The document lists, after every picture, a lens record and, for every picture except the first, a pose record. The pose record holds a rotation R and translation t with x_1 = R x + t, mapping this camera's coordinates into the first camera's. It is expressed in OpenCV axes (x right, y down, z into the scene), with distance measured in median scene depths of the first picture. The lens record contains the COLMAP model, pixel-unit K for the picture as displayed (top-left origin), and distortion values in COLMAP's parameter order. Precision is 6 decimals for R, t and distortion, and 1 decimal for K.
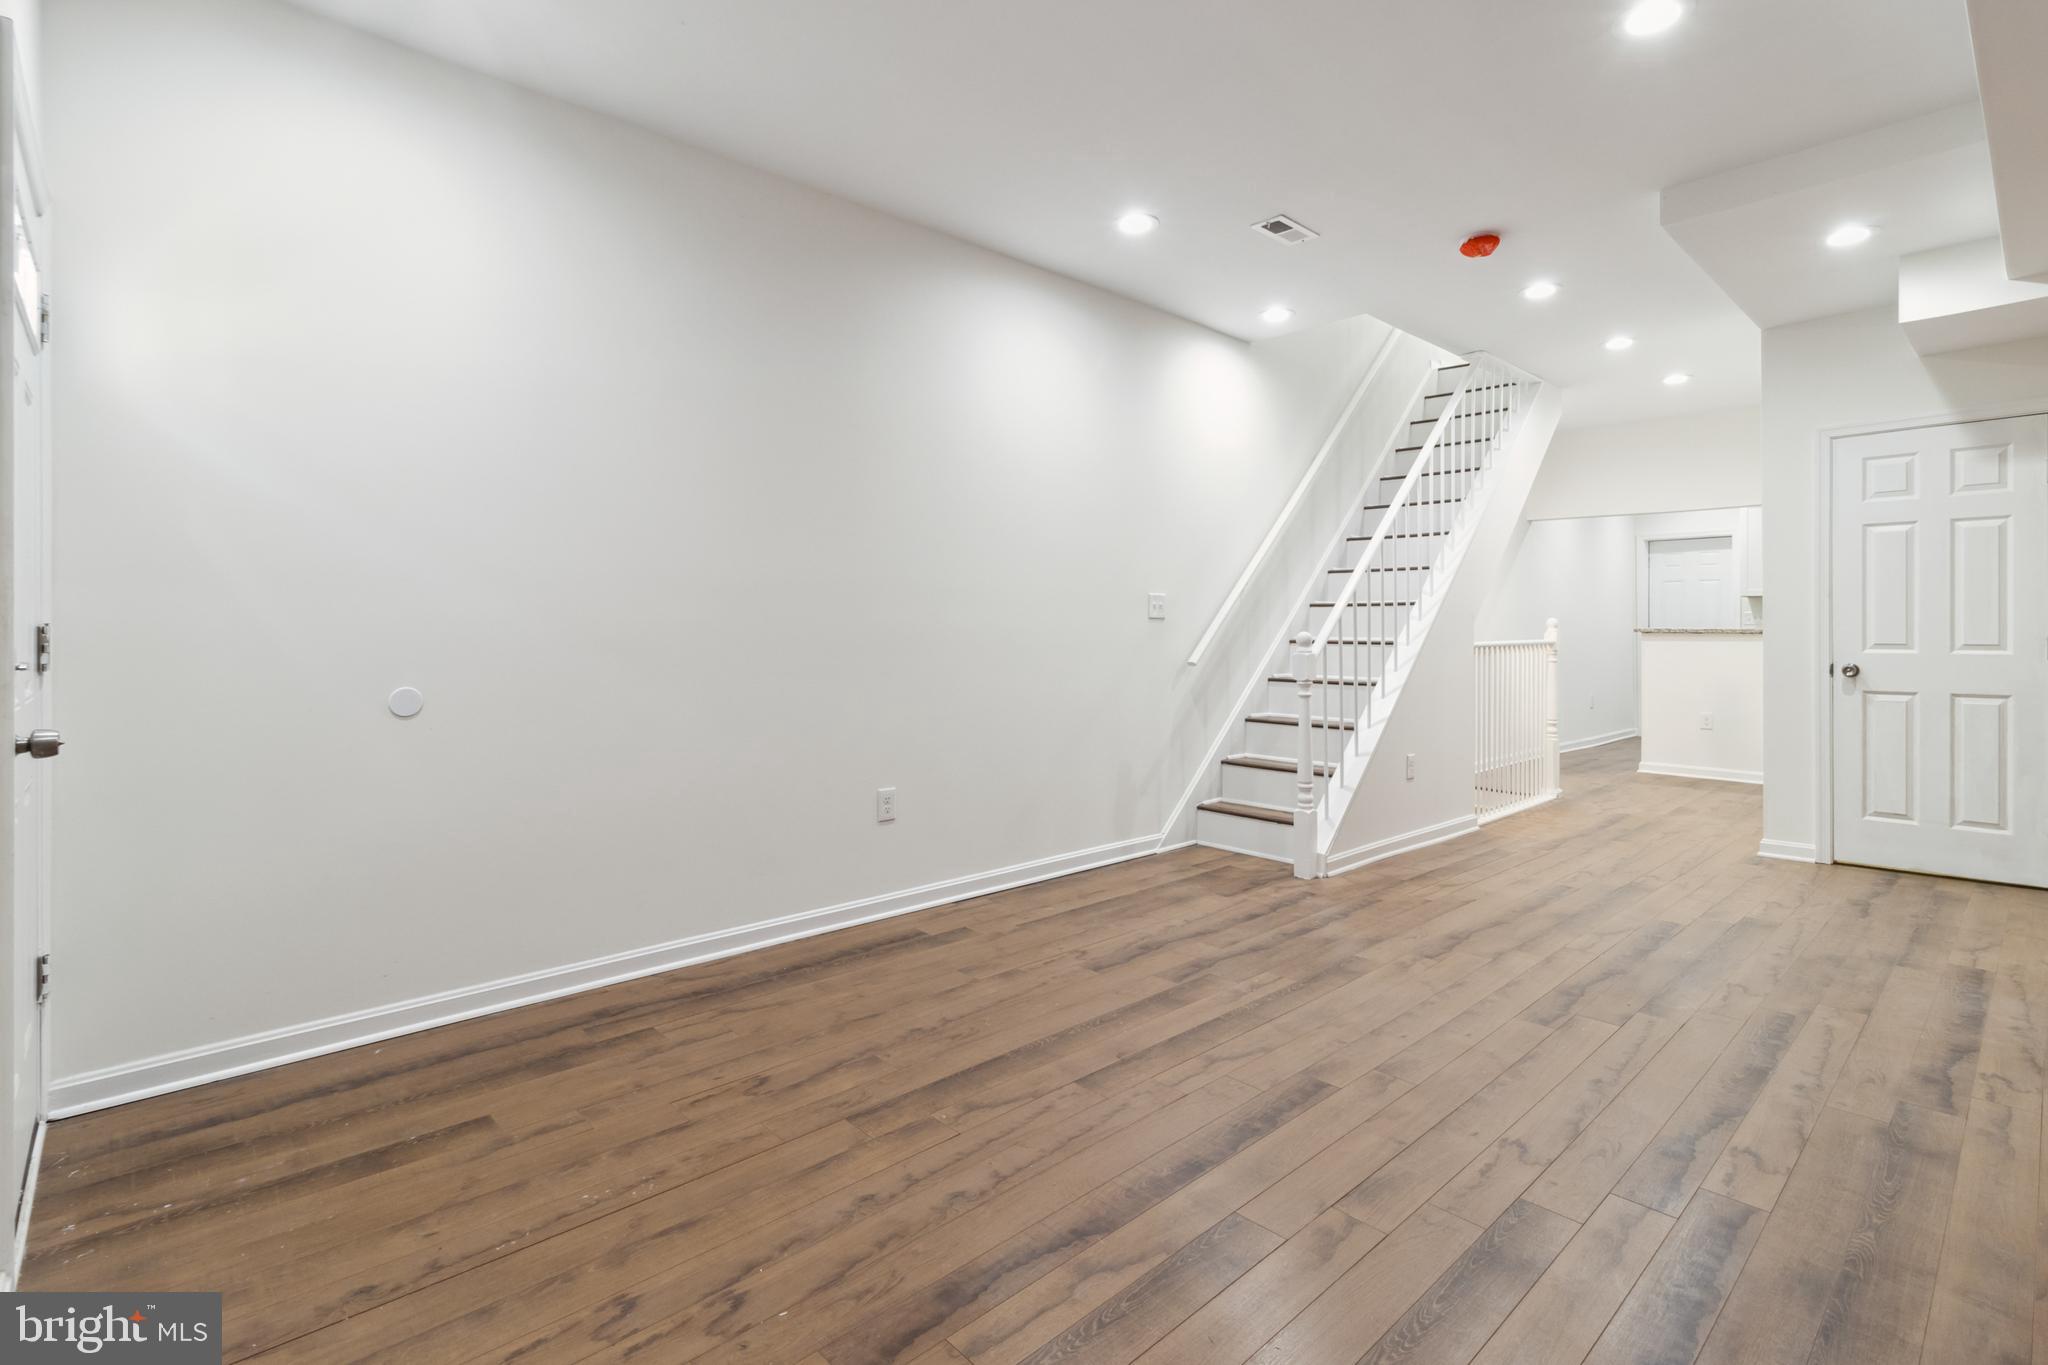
lens RADIAL K [[952.2, 0, 1034.0], [0, 952.2, 625.4], [0, 0, 1]] dist [0.003428, 0.000177]
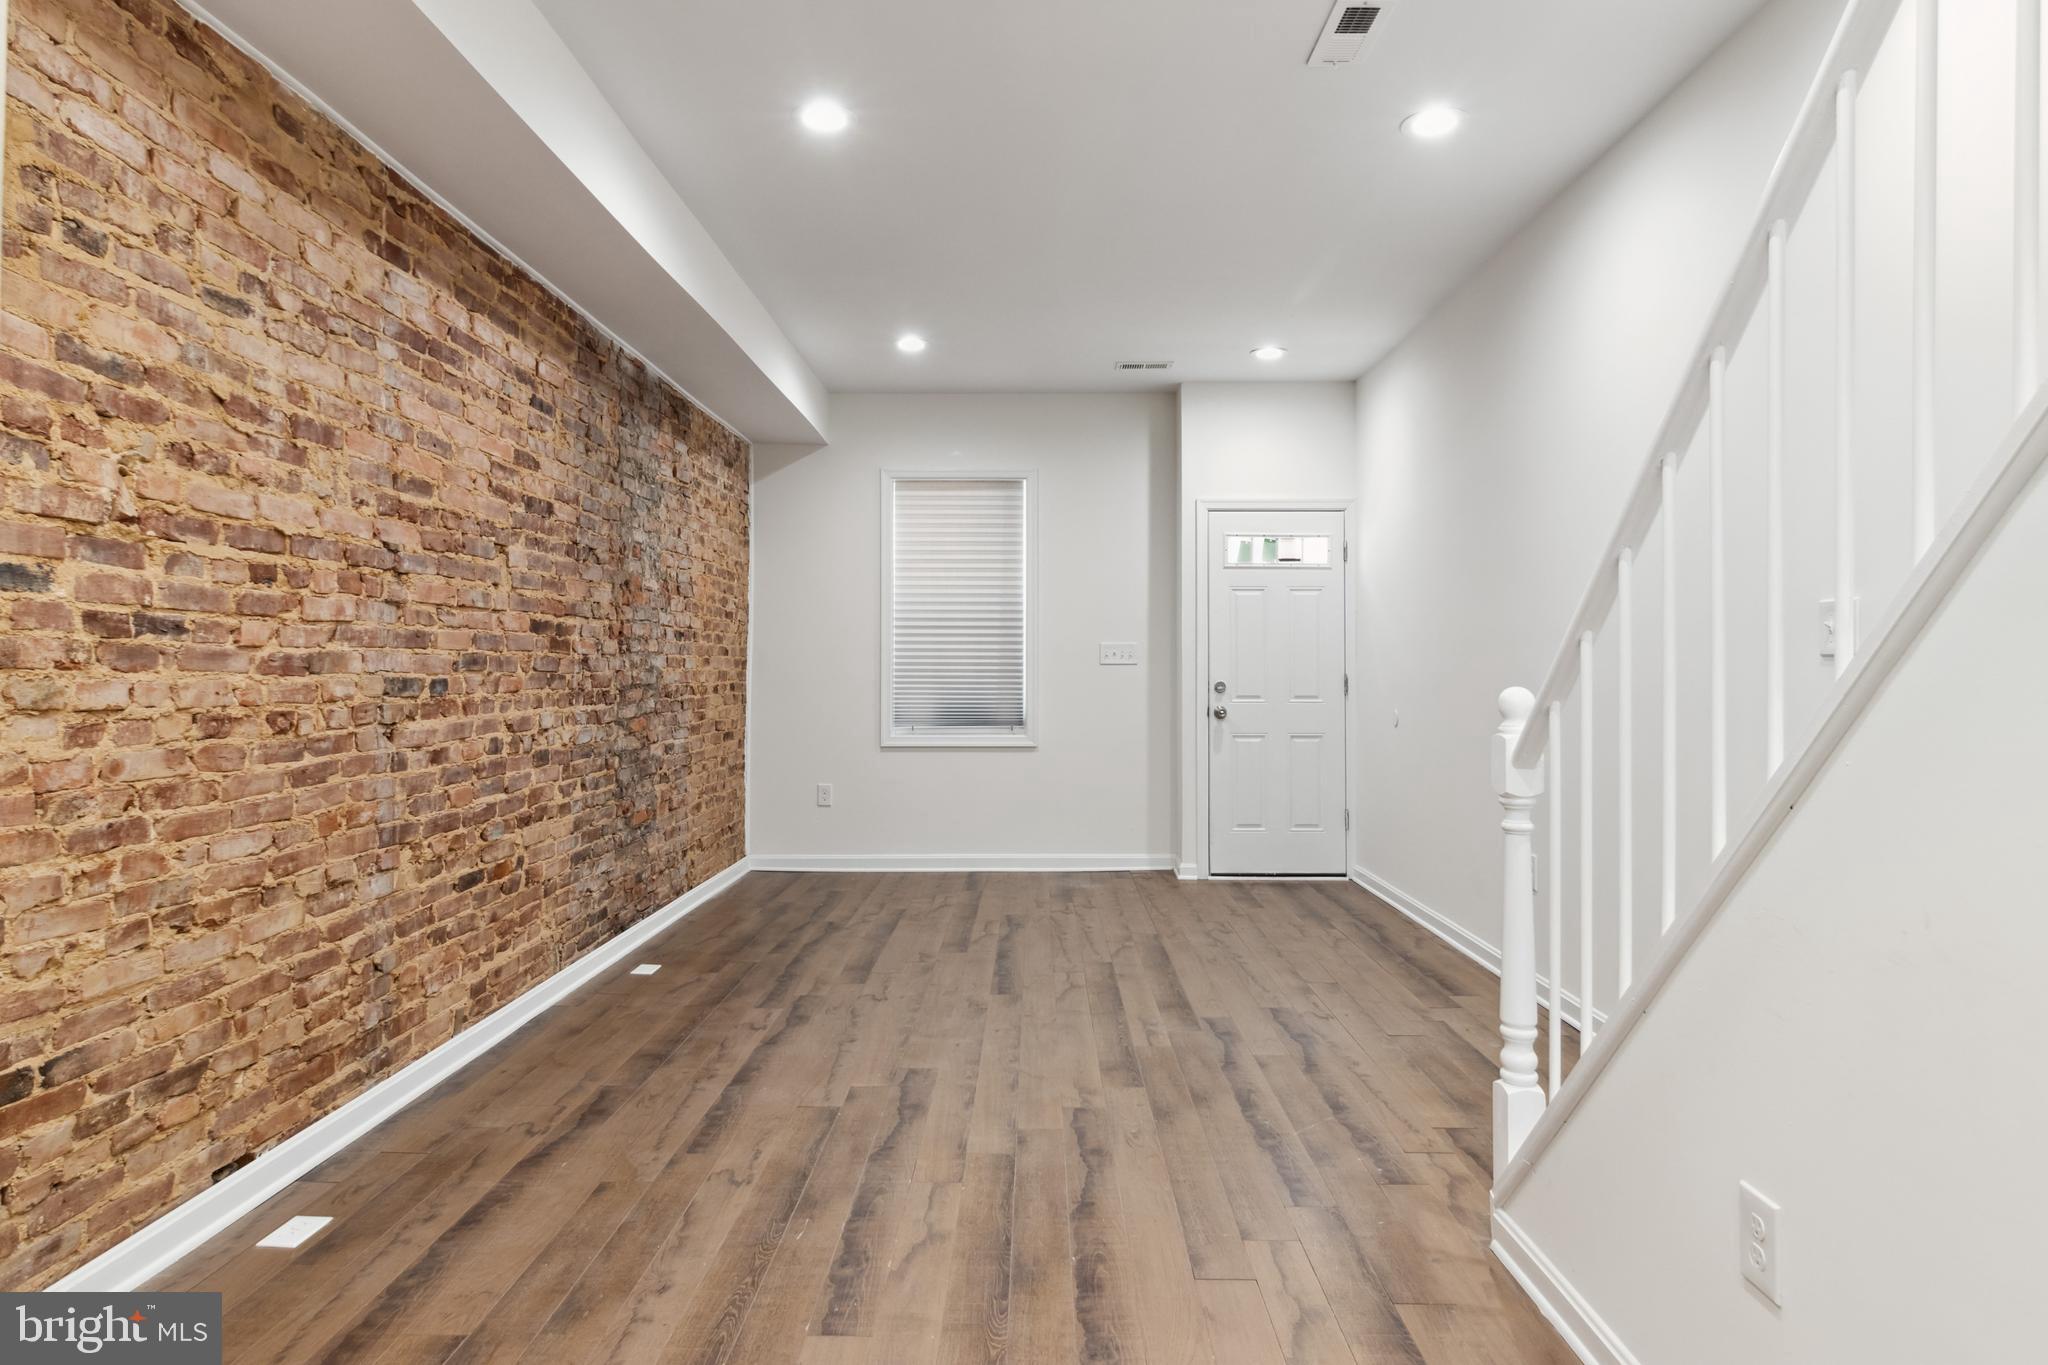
lens RADIAL K [[1238.8, 0, 1024.4], [0, 1238.8, 681.2], [0, 0, 1]] dist [-0.006132, 0.000029]
pose [[-0.693617, 0.004677, -0.720329, 1.038345], [0.003133, 0.999989, 0.003477, 0.001536], [0.720337, 0.000155, -0.693624, 1.485331]]
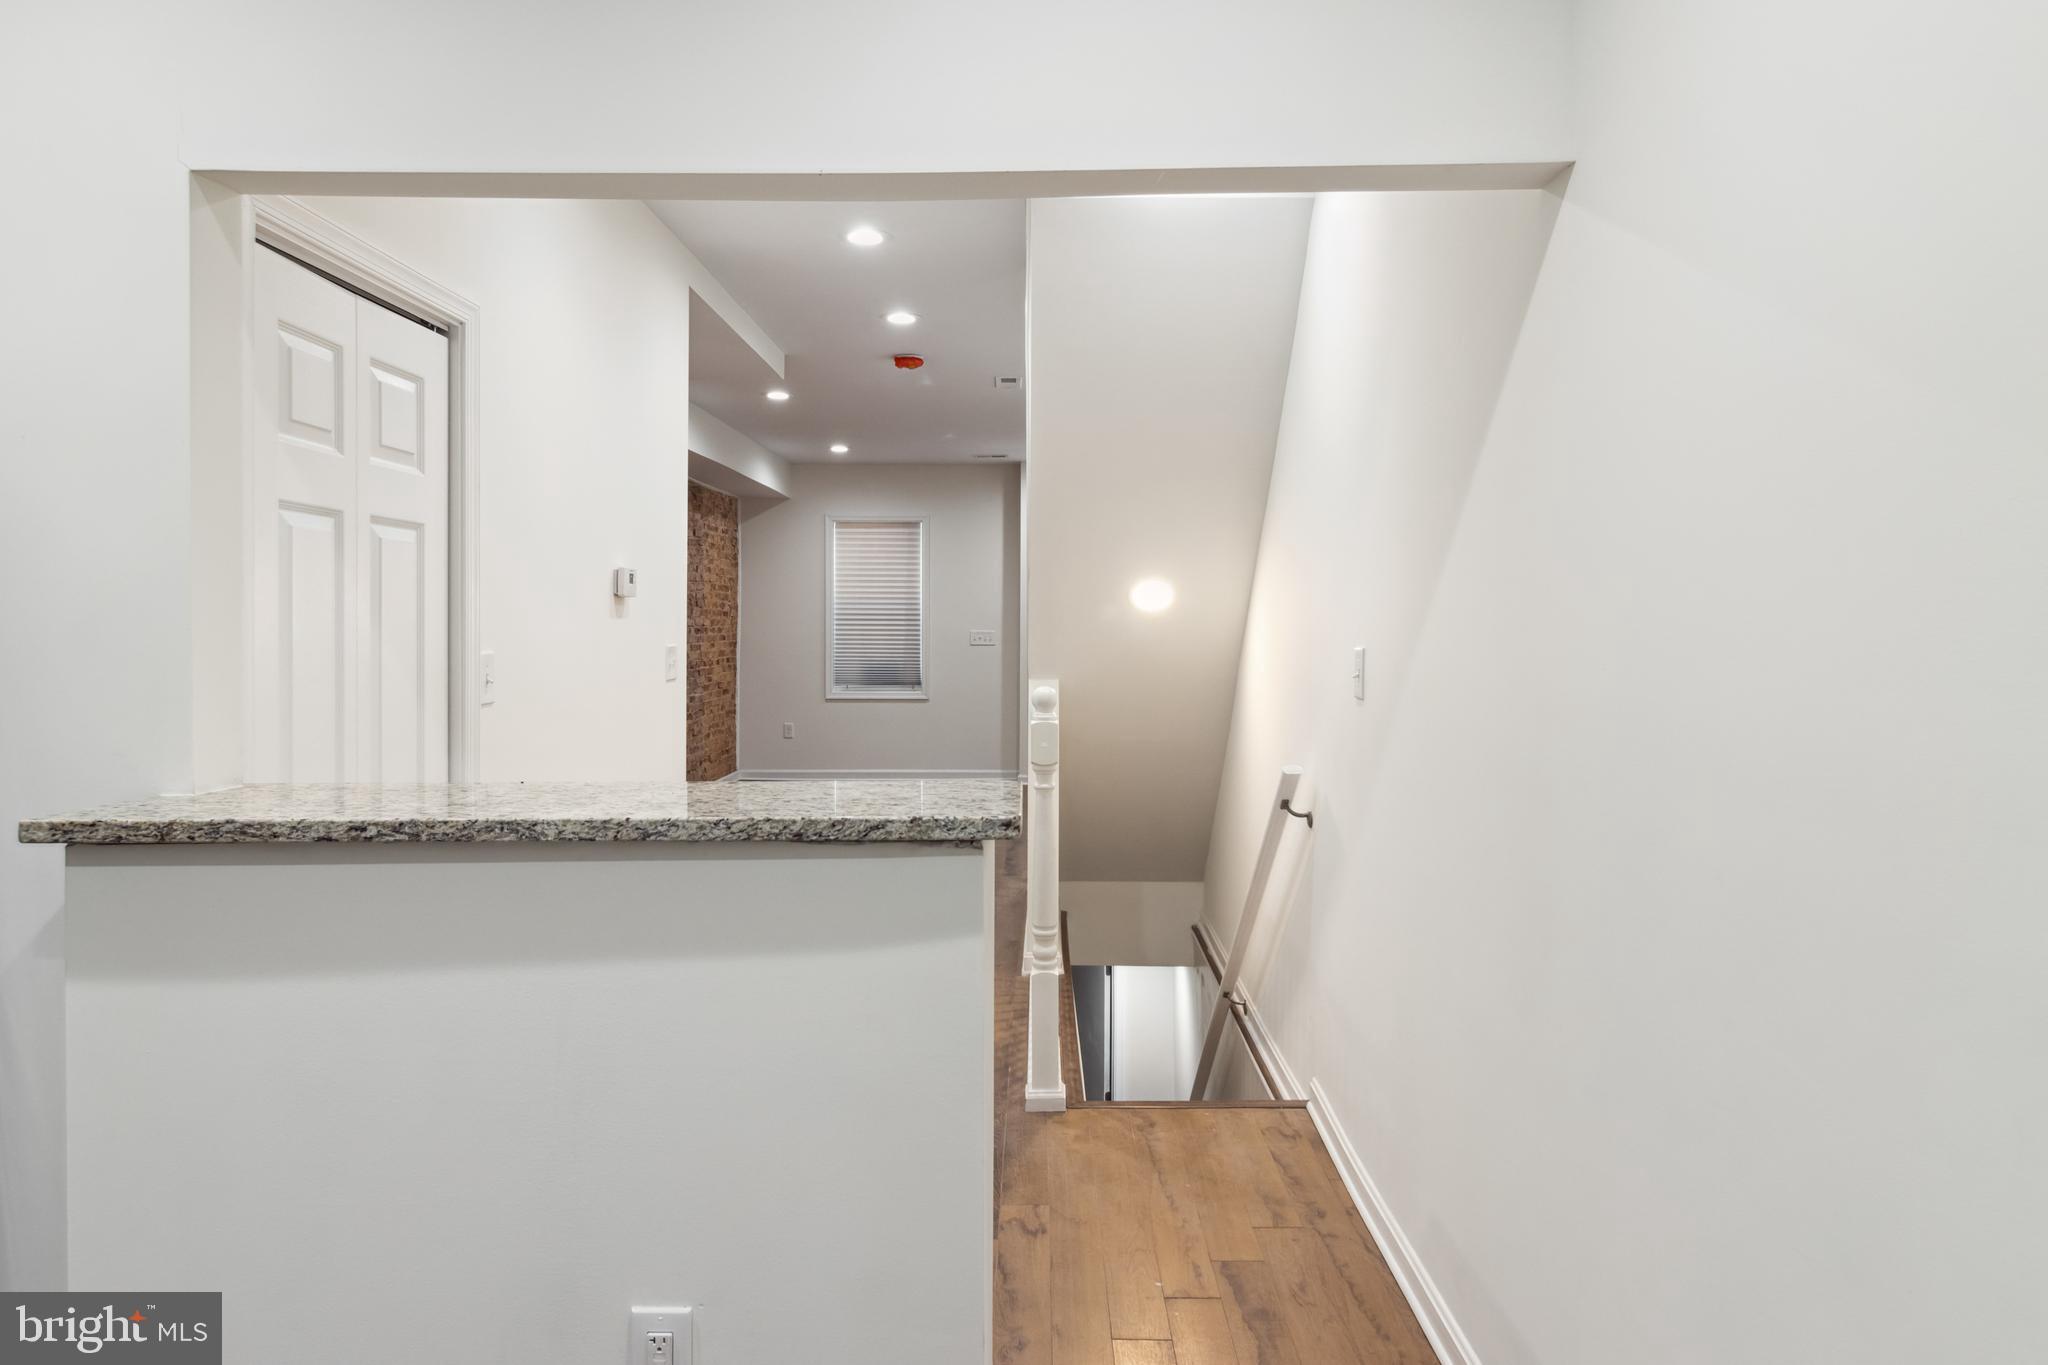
lens RADIAL K [[1309.8, 0, 1029.3], [0, 1309.8, 674.4], [0, 0, 1]] dist [0.000661, 0.000093]
pose [[-0.687290, 0.025735, -0.725927, 1.490514], [0.001081, 0.999407, 0.034407, -0.035503], [0.726382, 0.022863, -0.686910, 2.133648]]
